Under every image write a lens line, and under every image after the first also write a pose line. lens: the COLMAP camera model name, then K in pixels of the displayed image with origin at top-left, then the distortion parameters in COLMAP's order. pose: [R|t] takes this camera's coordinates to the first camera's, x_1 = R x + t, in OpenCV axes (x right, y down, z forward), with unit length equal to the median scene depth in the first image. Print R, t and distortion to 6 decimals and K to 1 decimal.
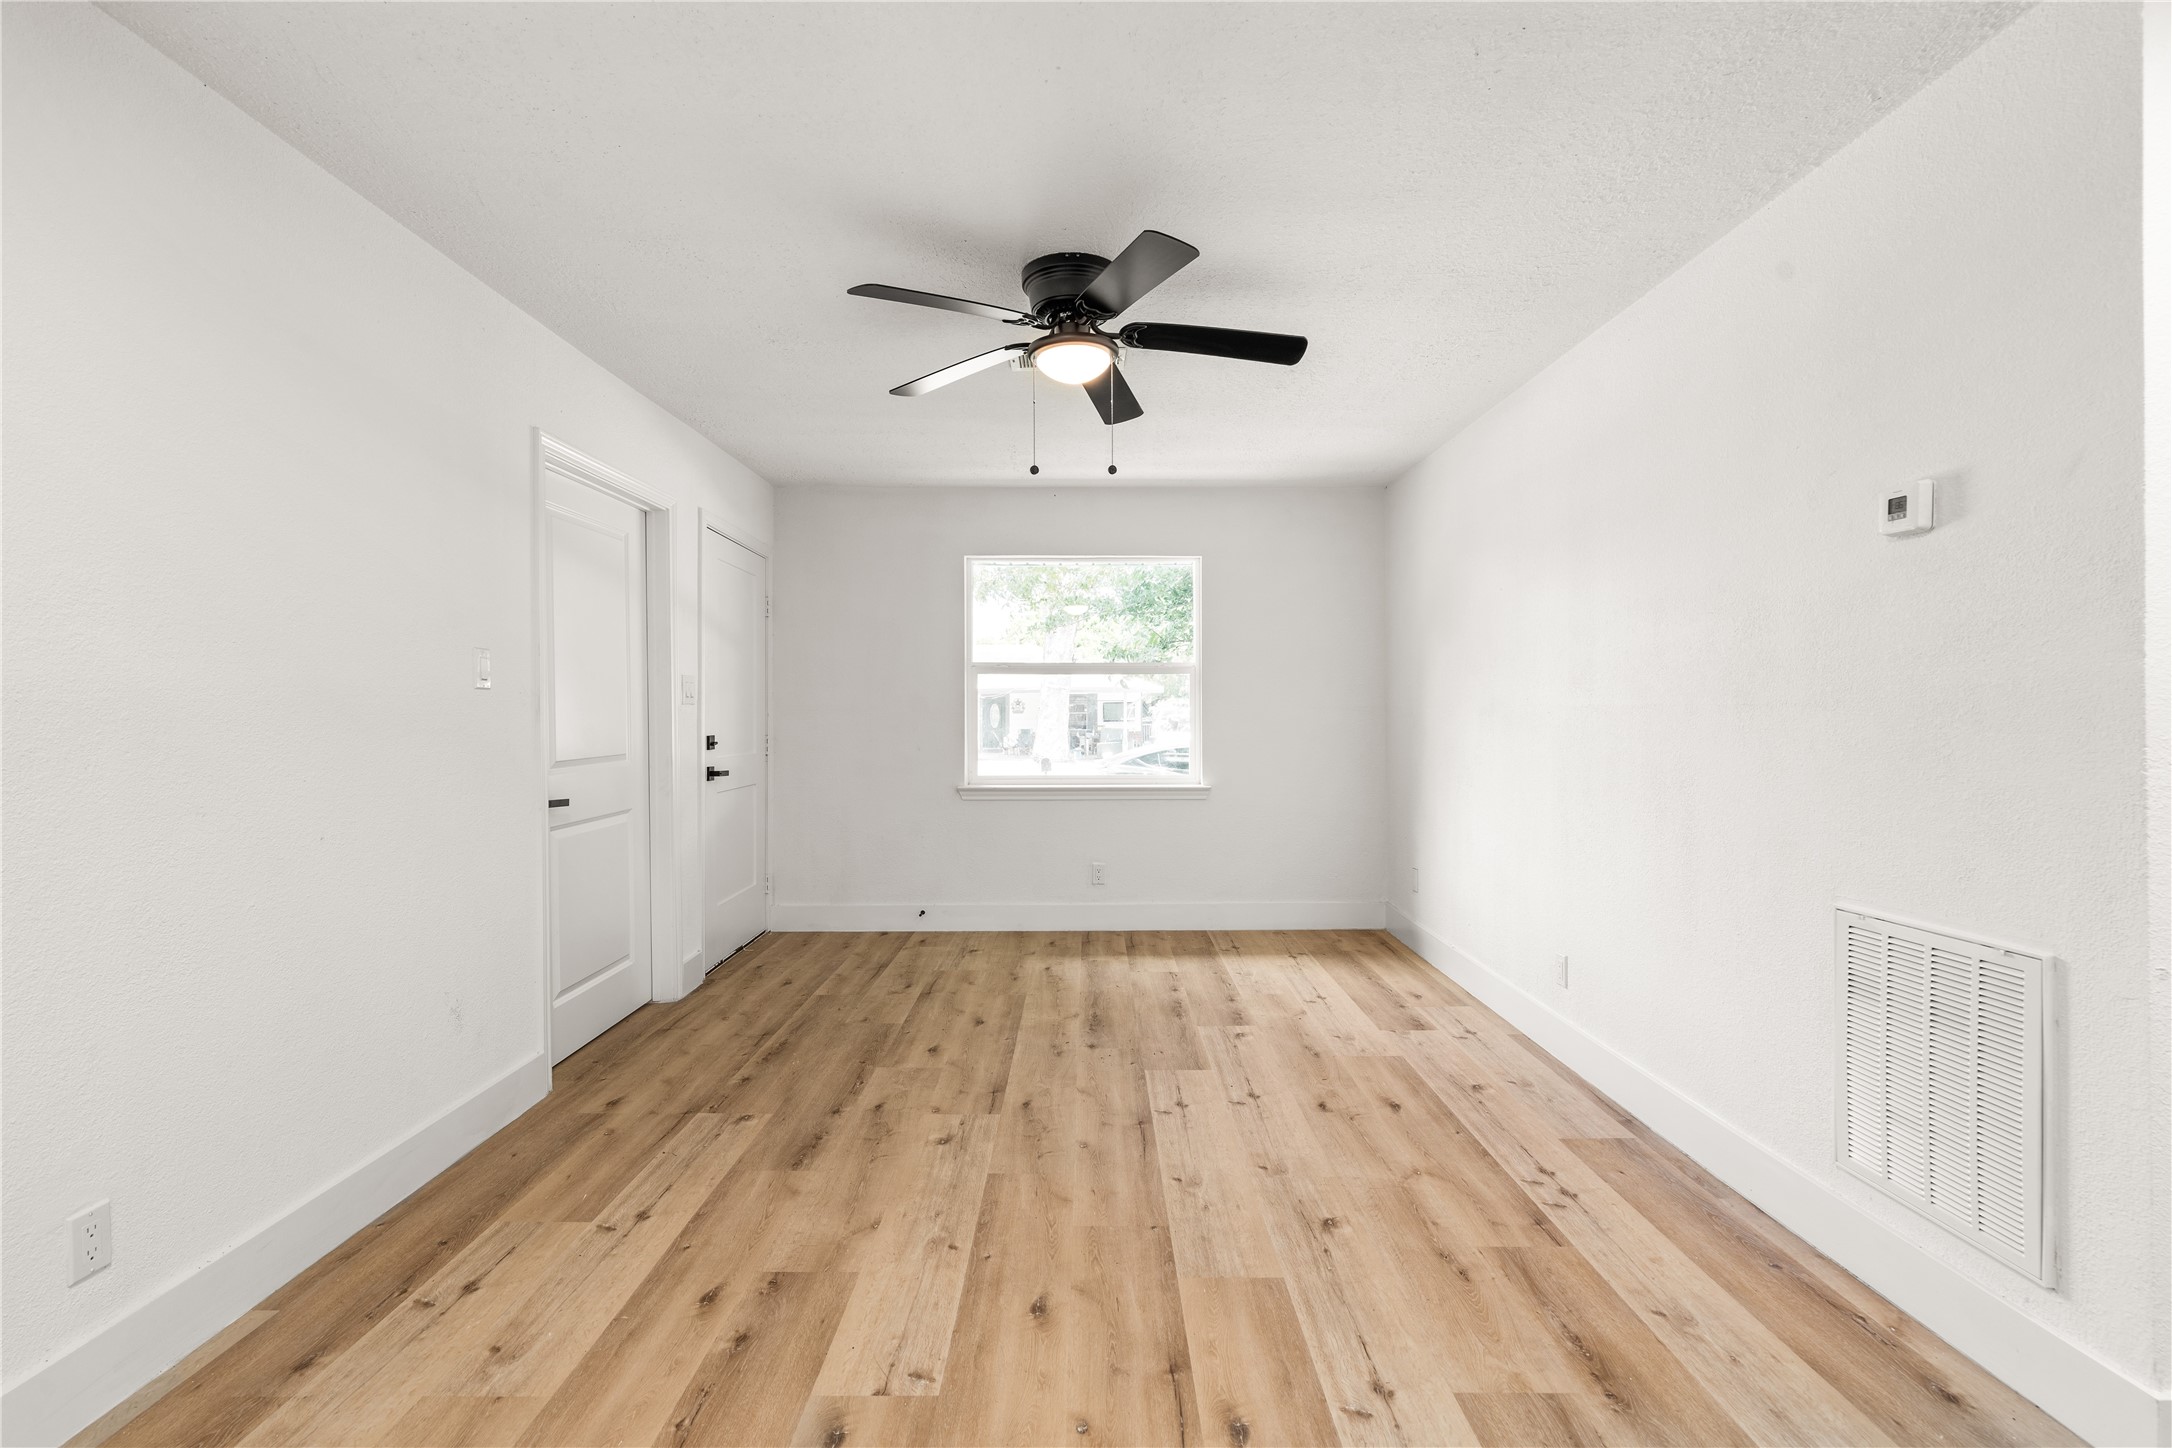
lens RADIAL K [[976.0, 0, 1087.2], [0, 976.0, 714.5], [0, 0, 1]] dist [-0.008866, 0.003571]
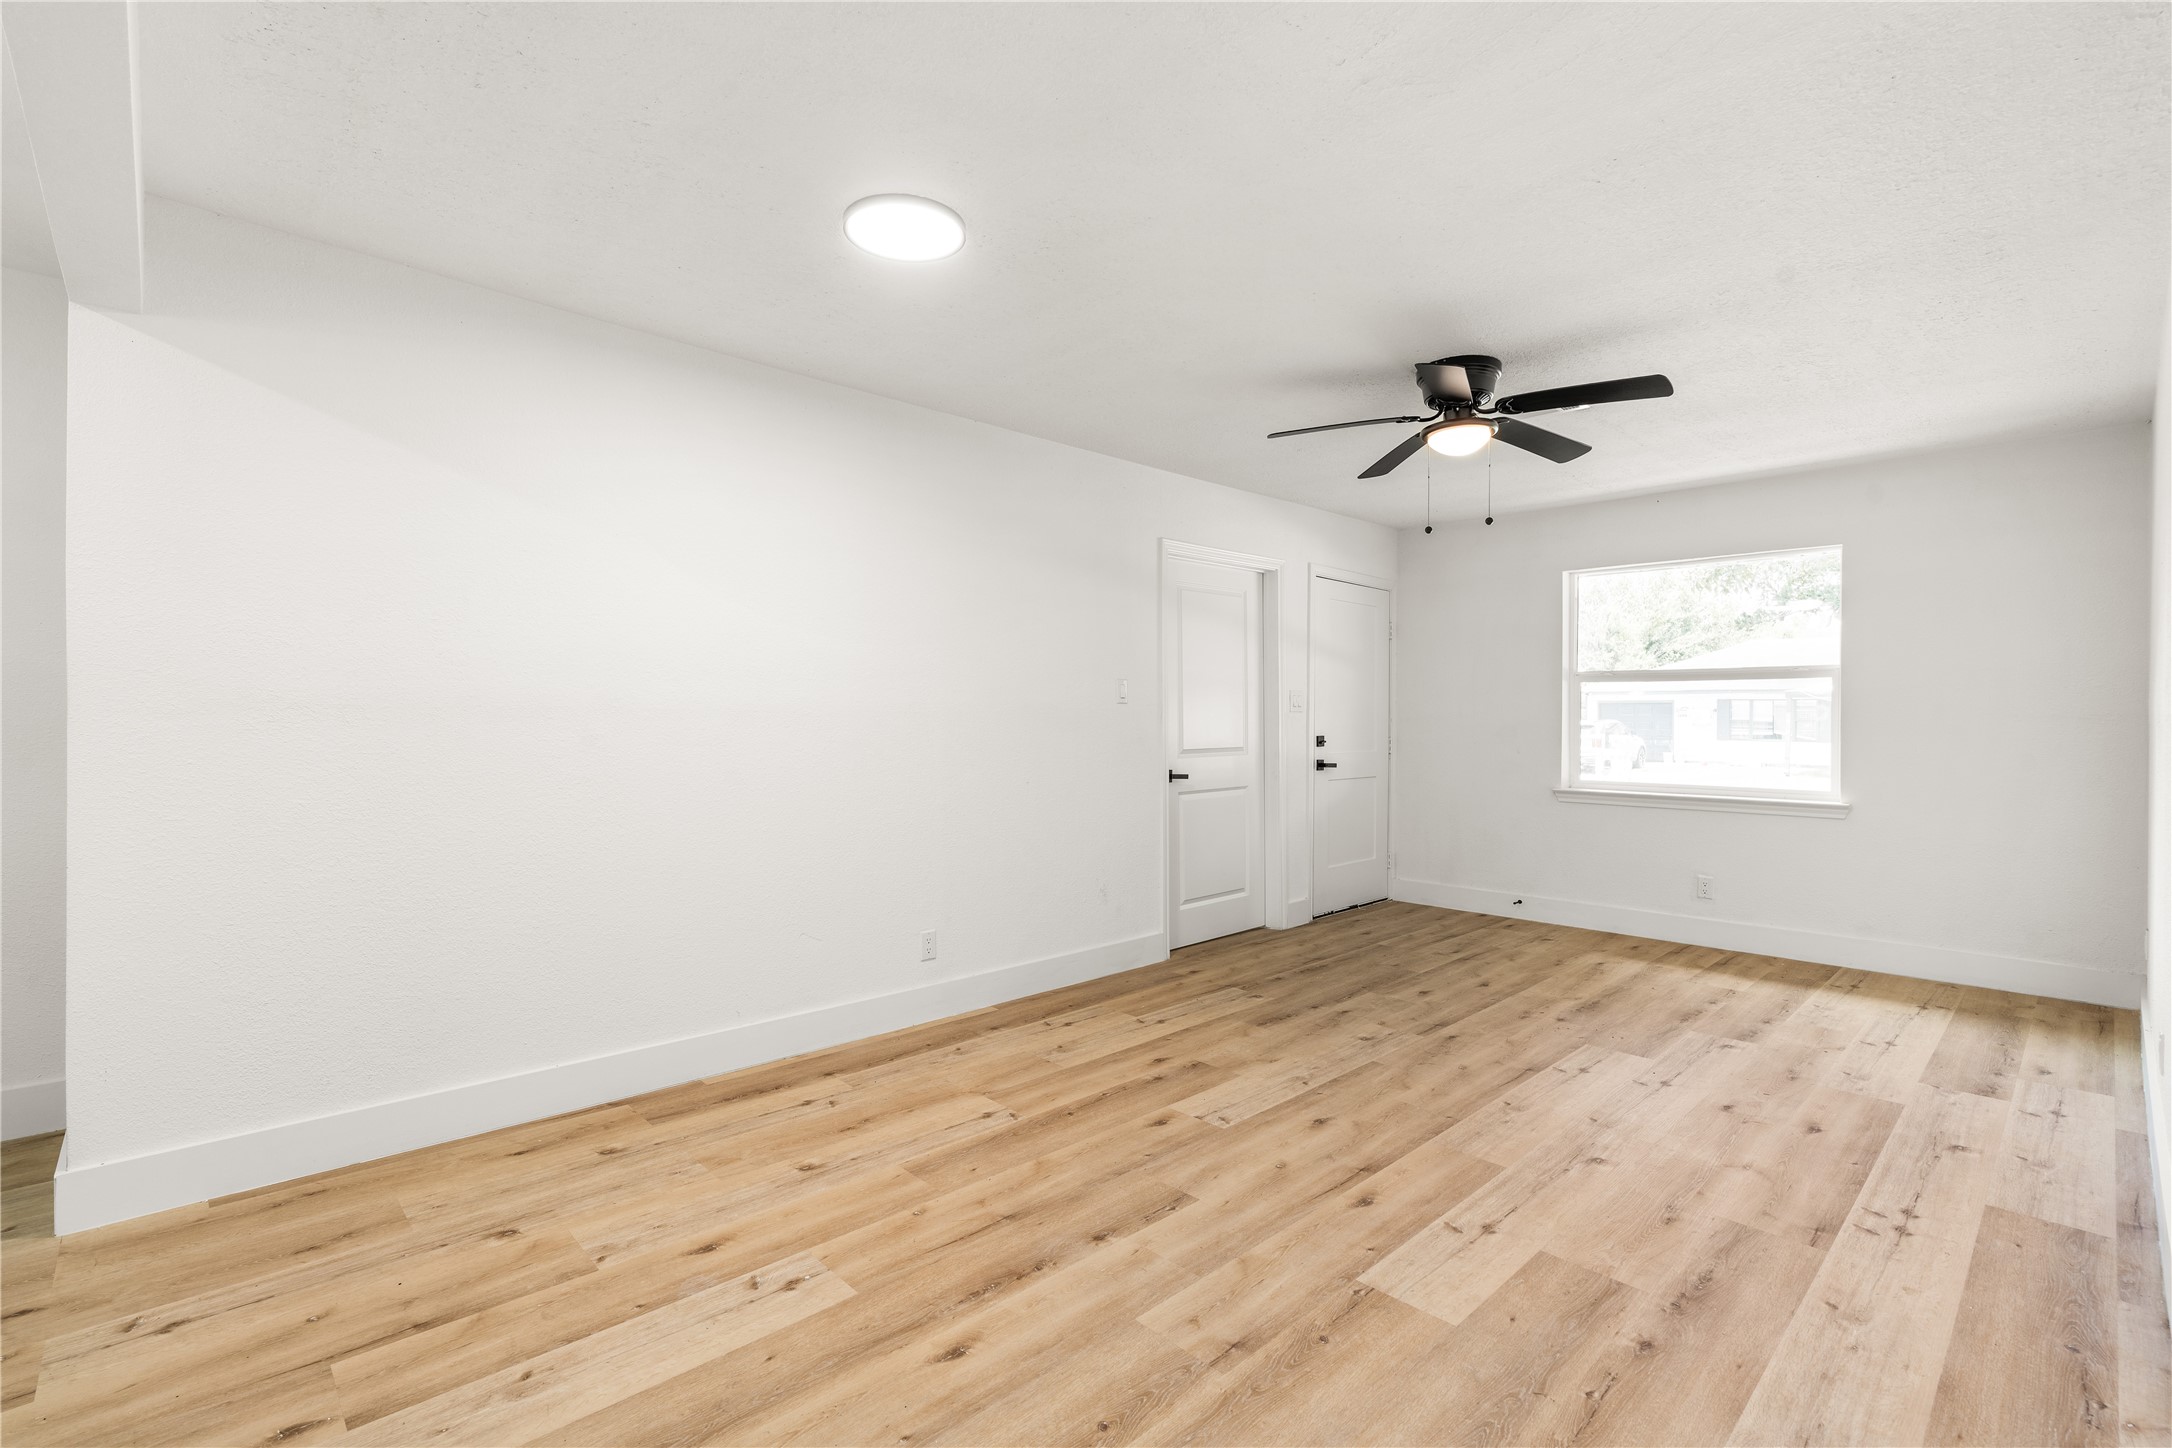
lens RADIAL K [[976.0, 0, 1087.2], [0, 976.0, 714.5], [0, 0, 1]] dist [-0.008866, 0.003571]
pose [[0.689003, 0.002102, -0.724756, 0.523974], [-0.005666, 0.999981, -0.002486, -0.002510], [0.724736, 0.005819, 0.689002, -0.190386]]
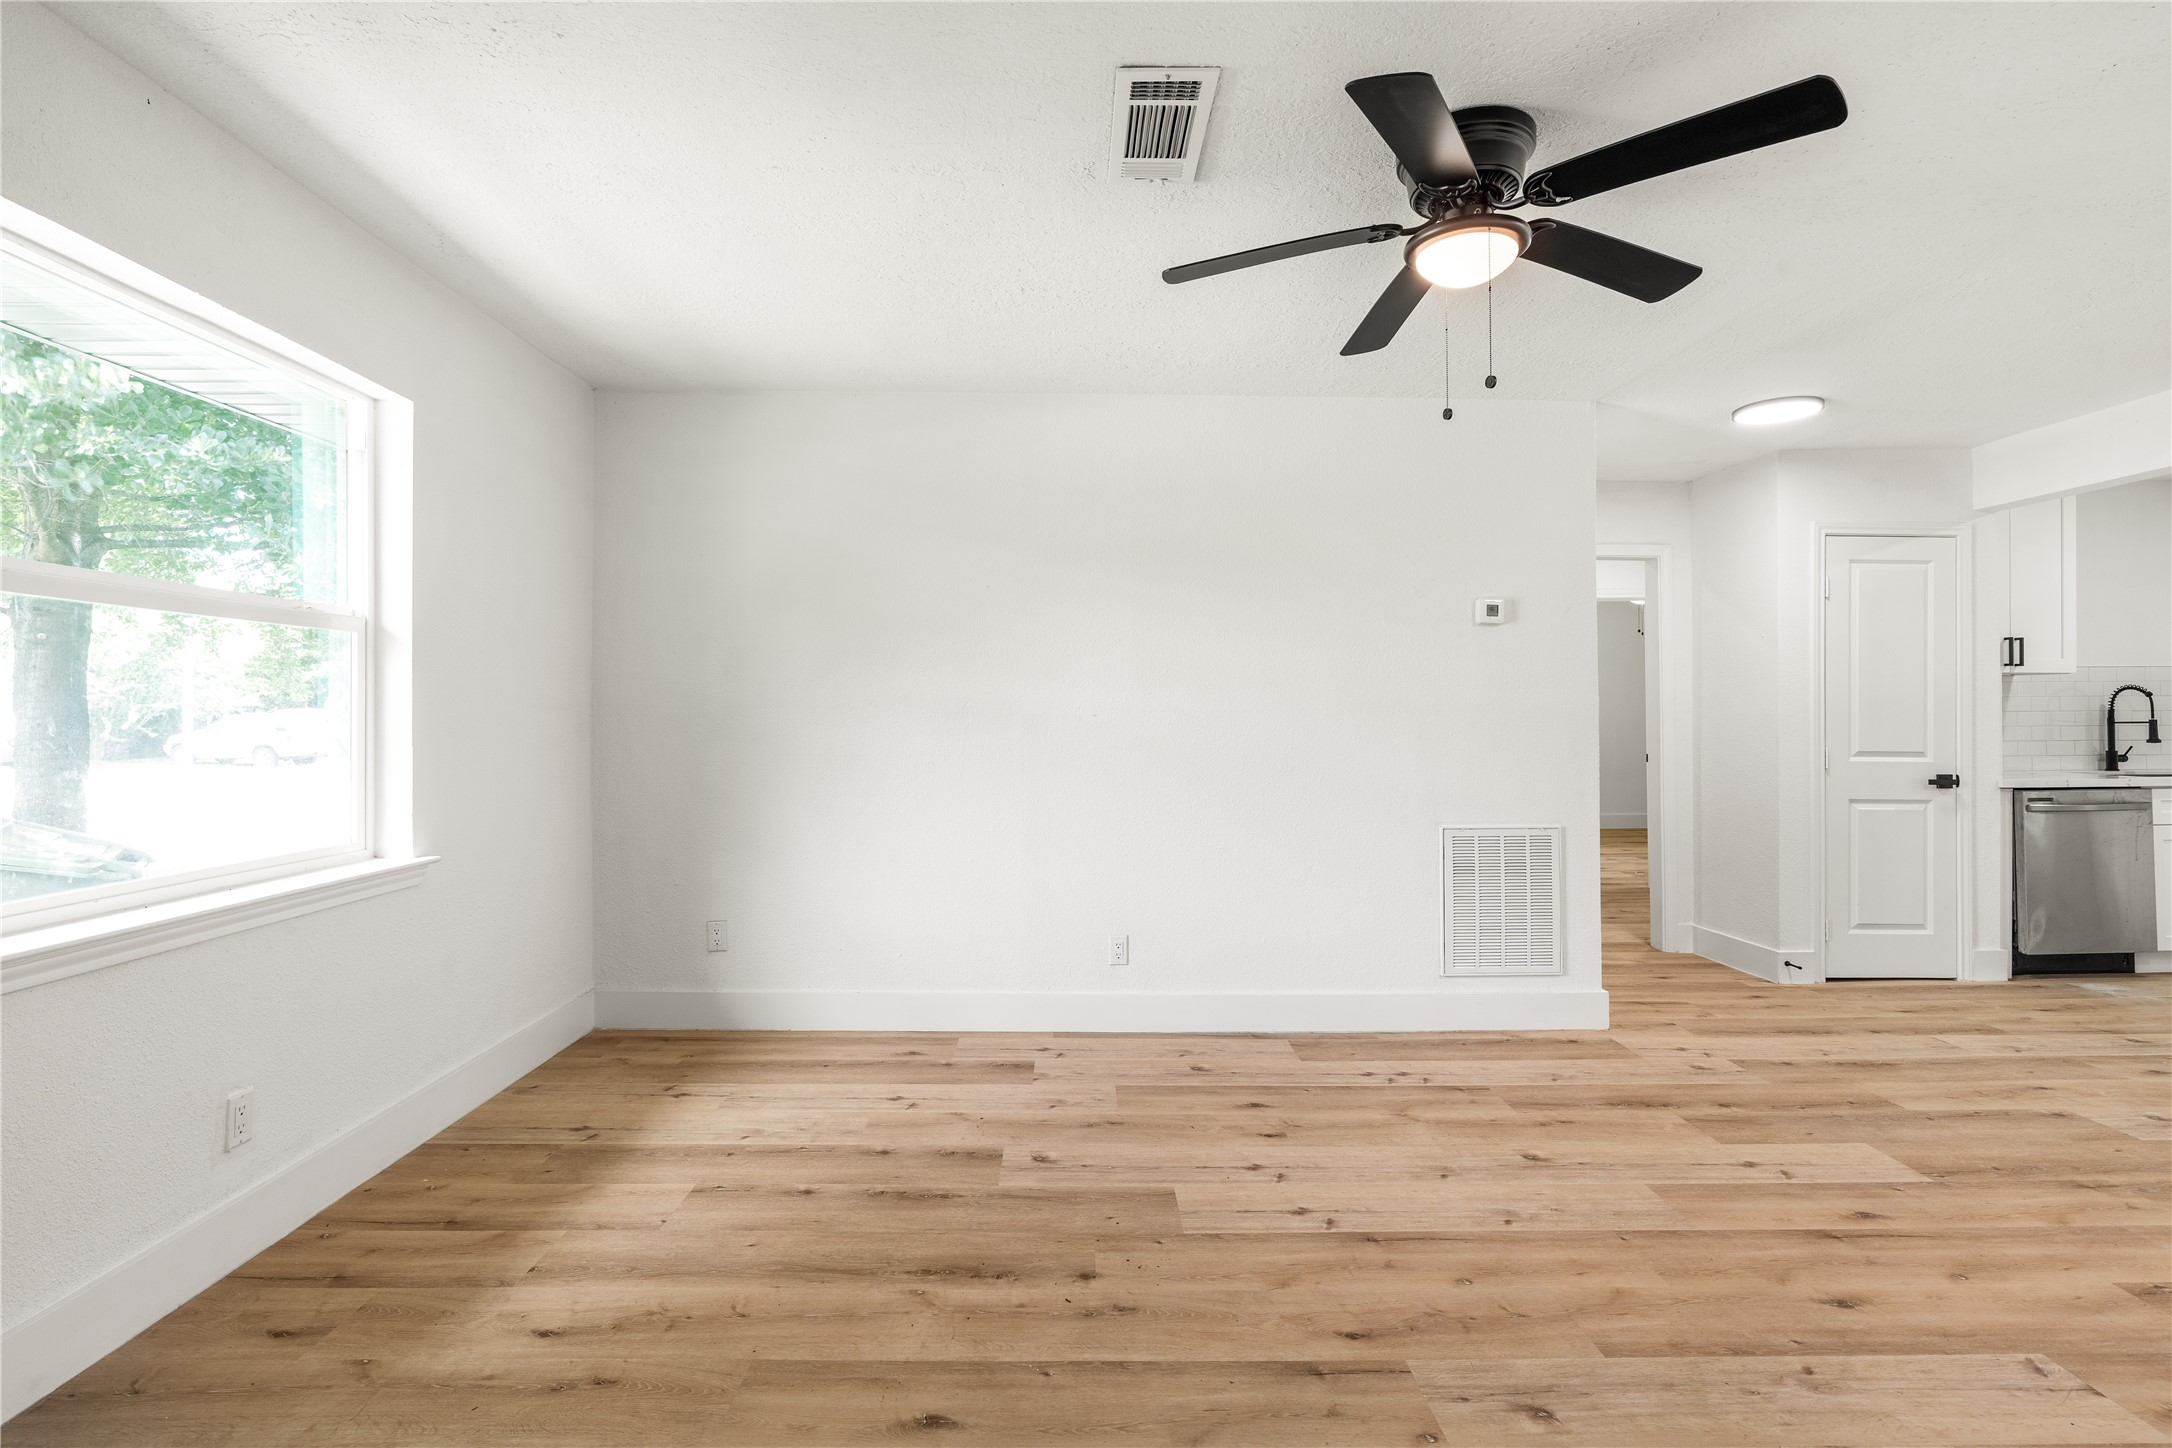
lens RADIAL K [[984.1, 0, 1084.2], [0, 984.1, 704.6], [0, 0, 1]] dist [-0.003442, 0.000746]
pose [[-0.017992, 0.013212, 0.999751, -0.717246], [-0.002441, 0.999909, -0.013258, 0.000631], [-0.999835, -0.002679, -0.017958, 1.216085]]
